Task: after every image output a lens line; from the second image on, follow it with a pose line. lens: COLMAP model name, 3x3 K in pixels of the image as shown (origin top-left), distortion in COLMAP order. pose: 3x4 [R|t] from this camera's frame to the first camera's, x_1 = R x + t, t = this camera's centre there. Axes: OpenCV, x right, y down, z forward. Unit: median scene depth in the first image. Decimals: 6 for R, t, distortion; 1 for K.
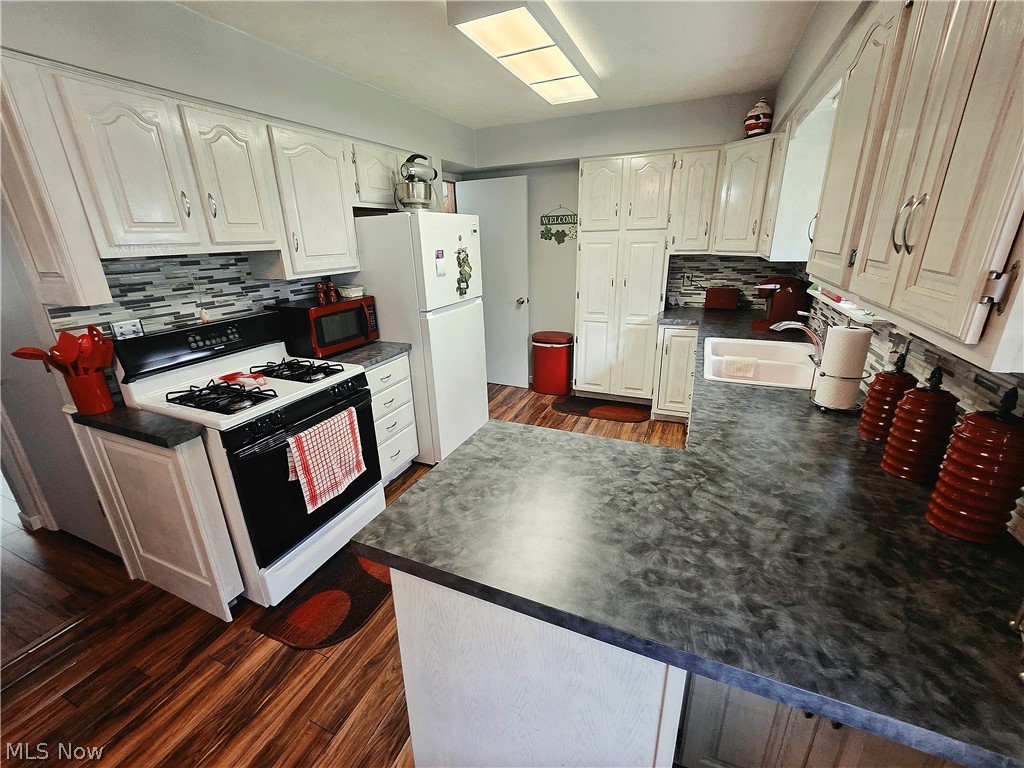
lens RADIAL K [[422.4, 0, 505.5], [0, 422.4, 379.2], [0, 0, 1]] dist [0.001643, -0.001709]
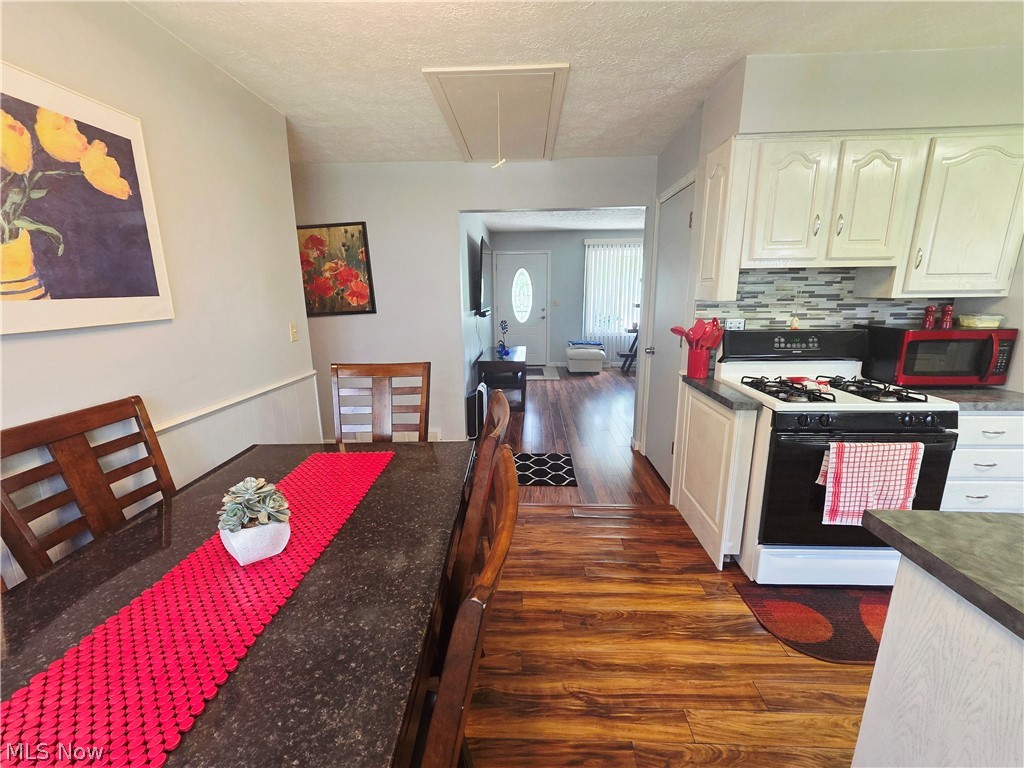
lens RADIAL K [[422.4, 0, 512.5], [0, 422.4, 386.7], [0, 0, 1]] dist [0.001643, -0.001709]
pose [[0.367232, 0.226283, -0.902184, 0.081107], [-0.299058, 0.947178, 0.115837, 0.111949], [0.880741, 0.227266, 0.415506, -0.112384]]
